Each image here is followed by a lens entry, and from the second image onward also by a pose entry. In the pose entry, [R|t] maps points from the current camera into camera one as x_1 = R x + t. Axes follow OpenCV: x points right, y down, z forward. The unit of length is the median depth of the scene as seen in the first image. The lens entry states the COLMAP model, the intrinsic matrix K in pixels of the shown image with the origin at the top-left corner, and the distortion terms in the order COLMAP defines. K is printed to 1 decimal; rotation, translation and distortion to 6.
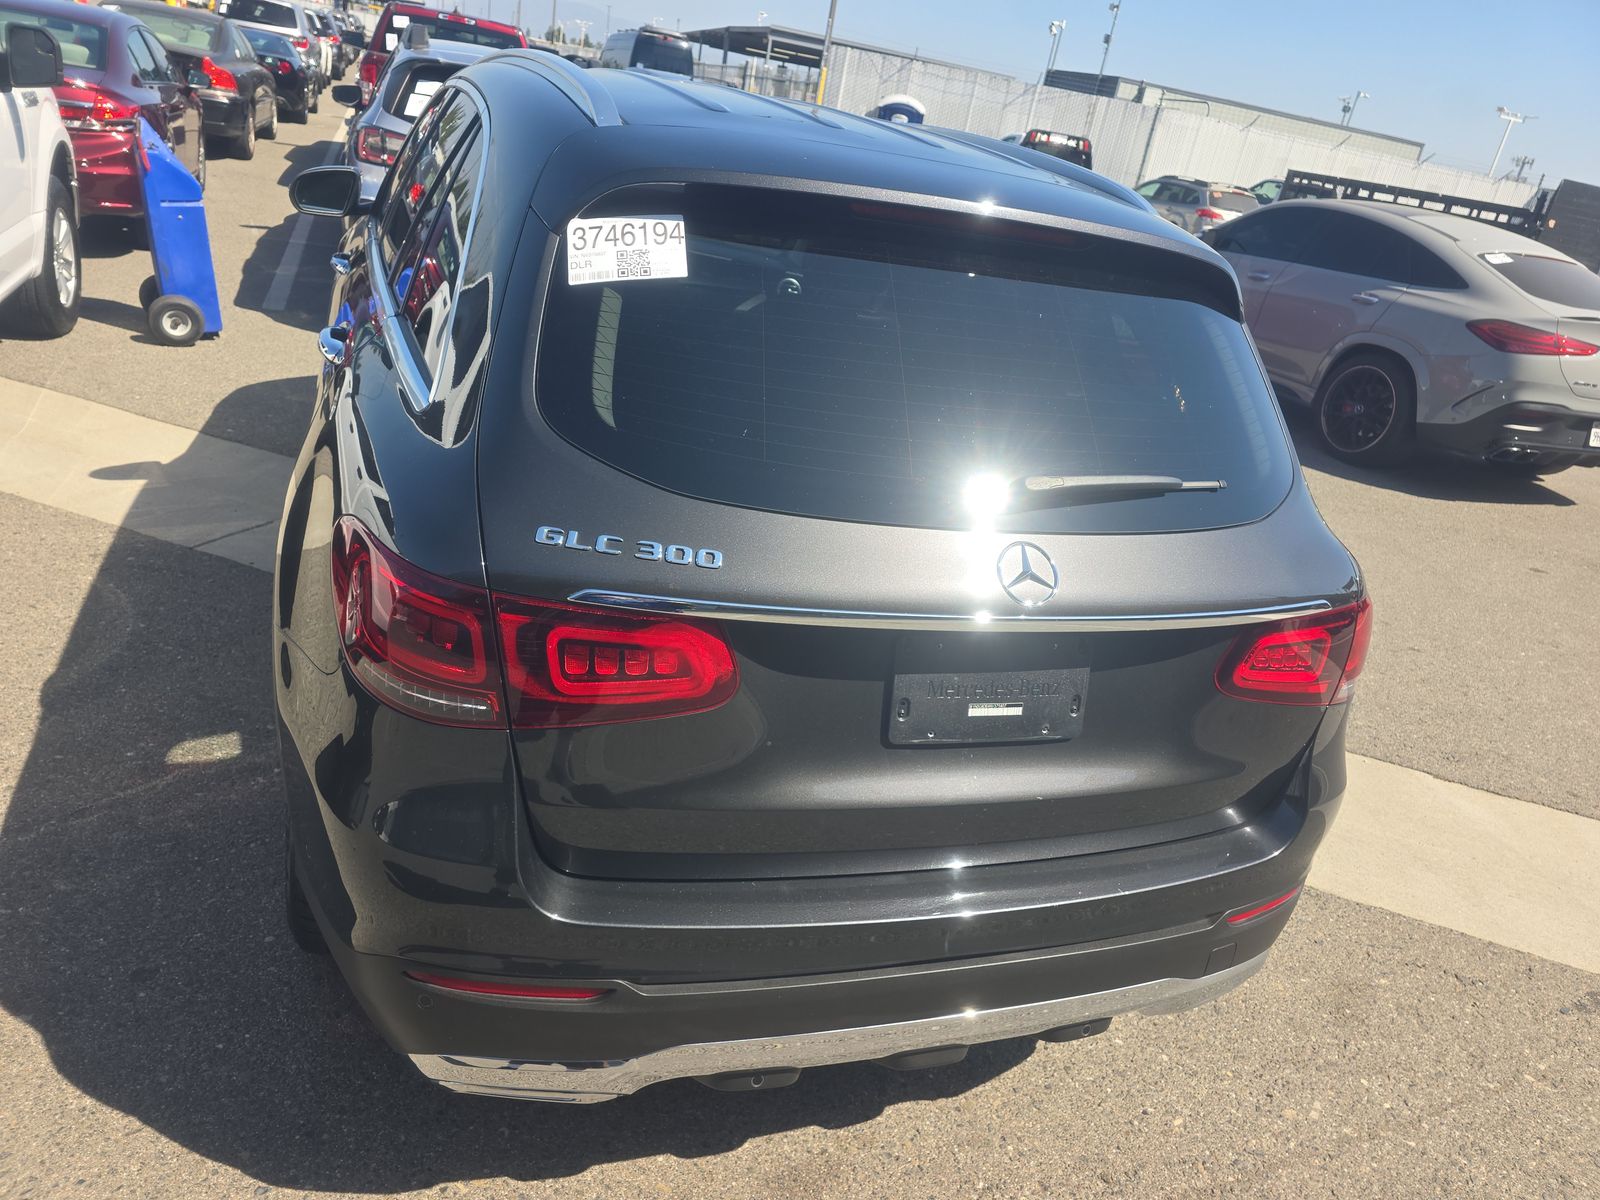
lens RADIAL K [[1095.4, 0, 794.7], [0, 1095.4, 602.6], [0, 0, 1]] dist [0.055233, -0.050360]
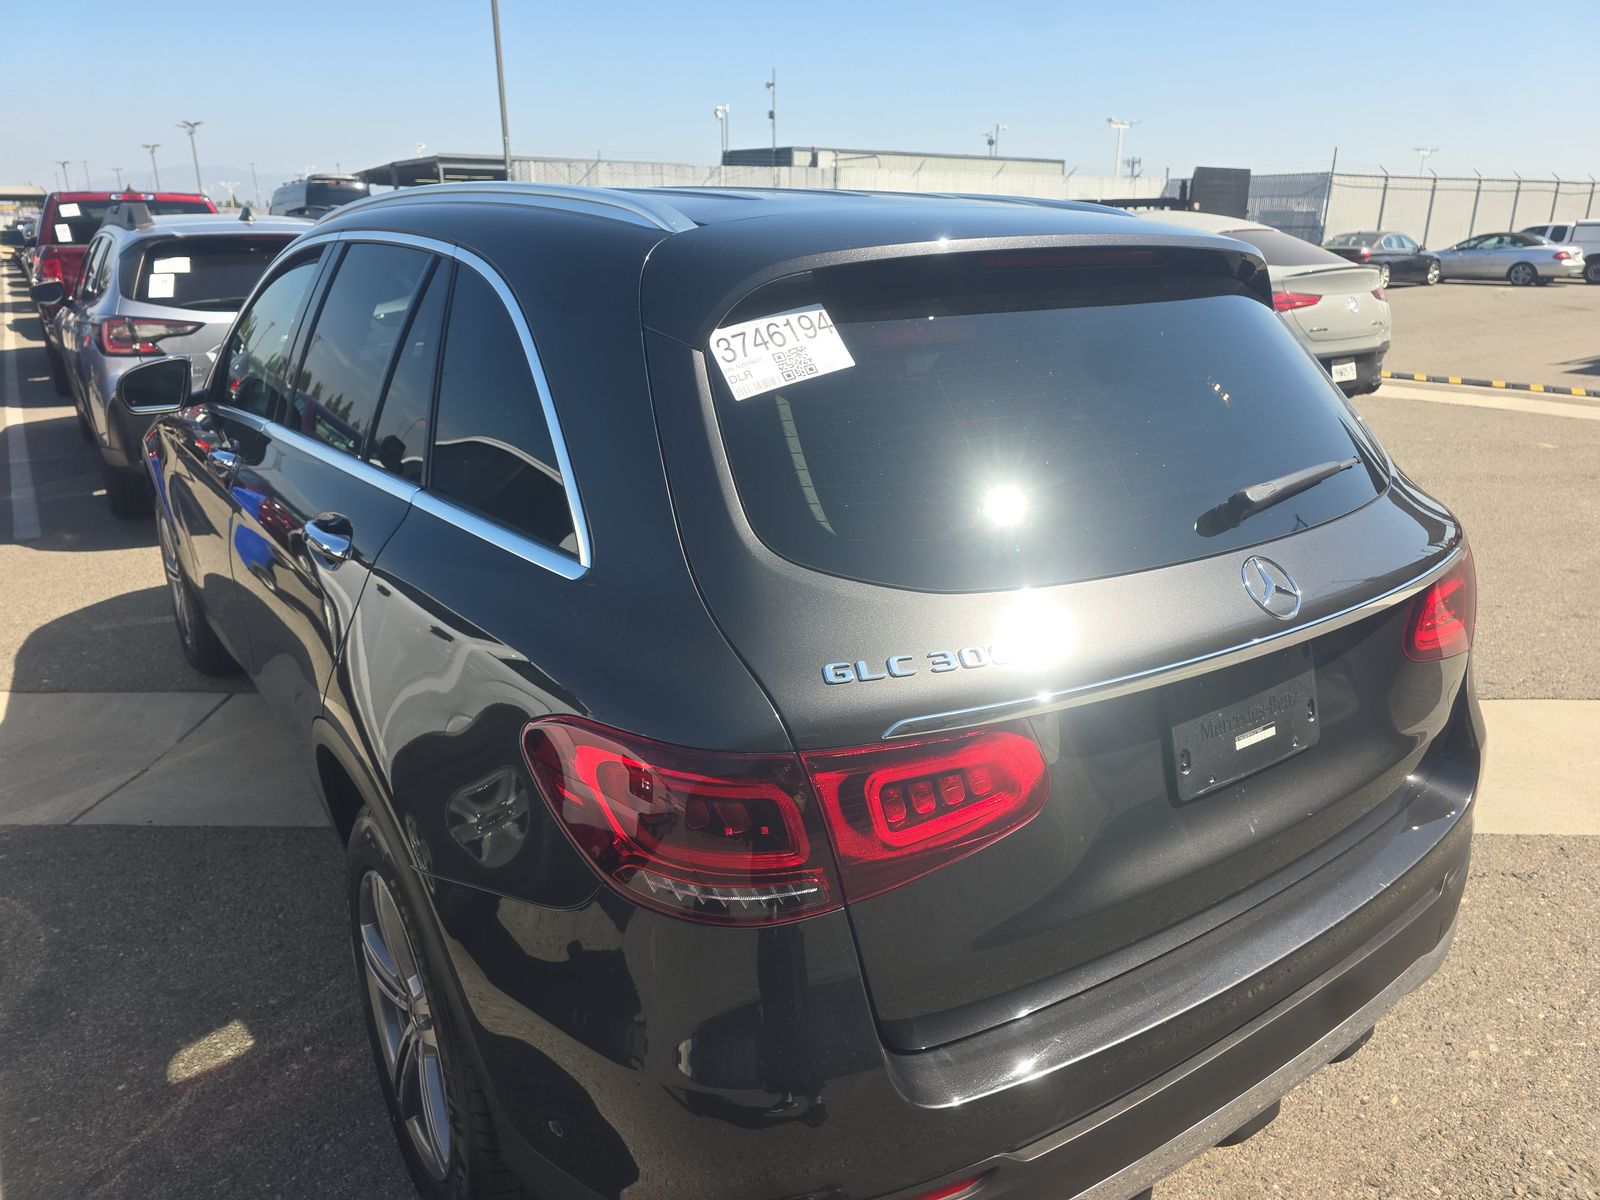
lens RADIAL K [[1095.4, 0, 794.7], [0, 1095.4, 602.6], [0, 0, 1]] dist [0.055233, -0.050360]
pose [[0.948361, -0.245415, 0.200954, -0.201103], [0.259357, 0.964692, -0.045856, -0.041027], [-0.182605, 0.095607, 0.978527, 0.072350]]
